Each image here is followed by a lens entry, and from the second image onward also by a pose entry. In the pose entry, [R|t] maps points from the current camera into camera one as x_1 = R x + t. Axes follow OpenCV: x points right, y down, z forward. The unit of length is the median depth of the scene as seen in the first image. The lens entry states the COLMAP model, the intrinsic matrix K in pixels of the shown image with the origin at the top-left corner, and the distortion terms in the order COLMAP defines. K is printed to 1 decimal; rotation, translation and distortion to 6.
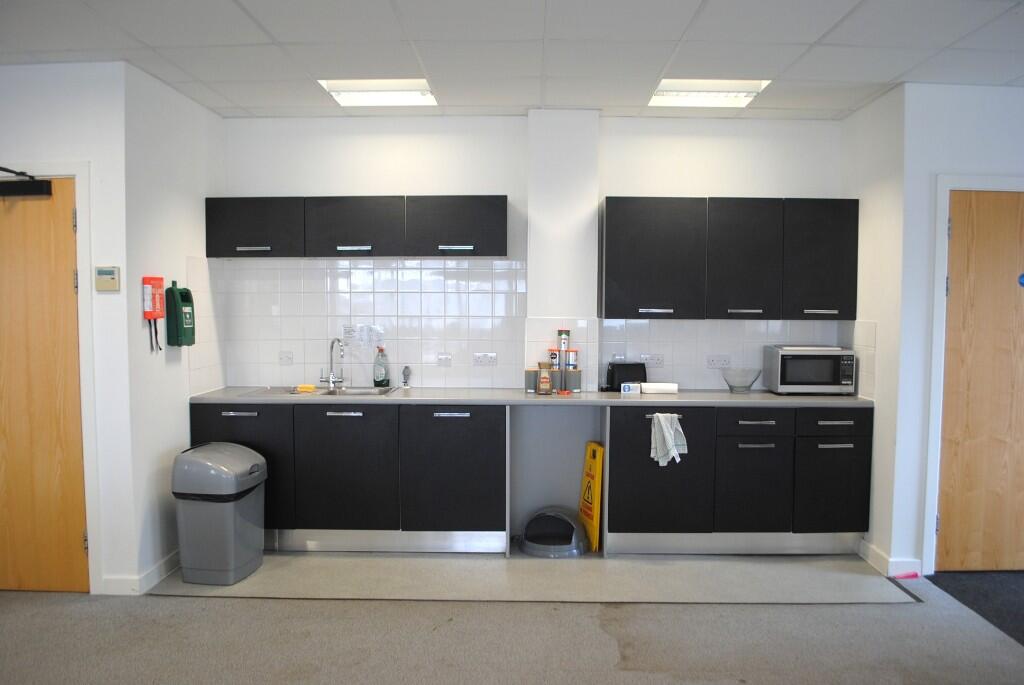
lens RADIAL K [[808.3, 0, 512.3], [0, 808.3, 344.2], [0, 0, 1]] dist [-0.079762, 0.003625]
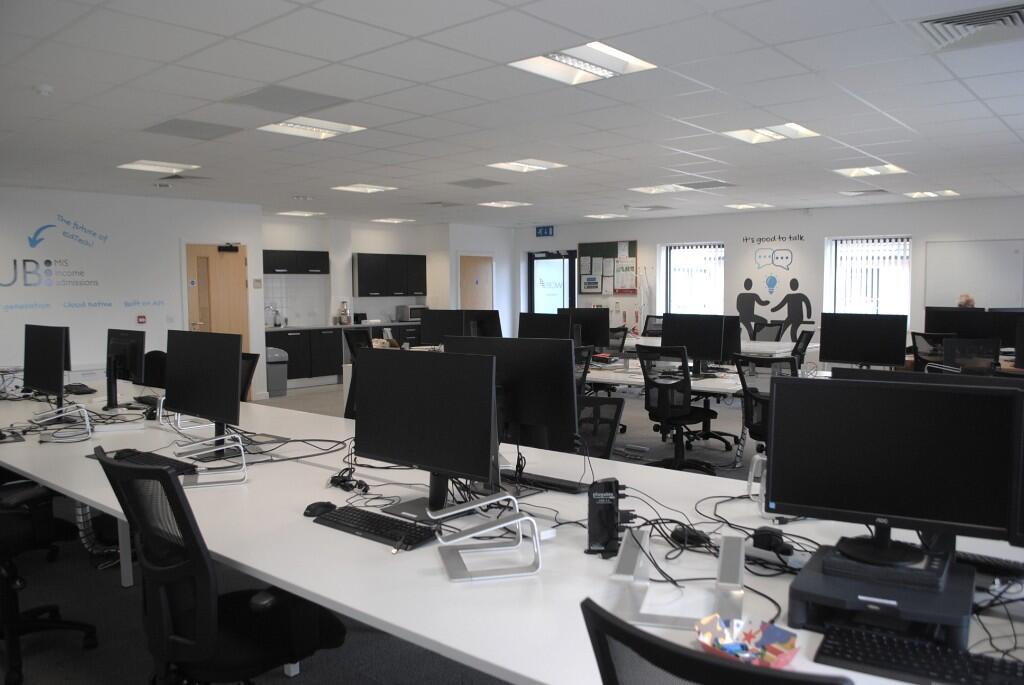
lens RADIAL K [[808.3, 0, 511.1], [0, 808.3, 343.5], [0, 0, 1]] dist [-0.079762, 0.003625]
pose [[0.622632, -0.060406, 0.780180, -1.730527], [0.056230, 0.997892, 0.032388, 0.068143], [-0.780492, 0.023704, 0.624716, -1.138137]]
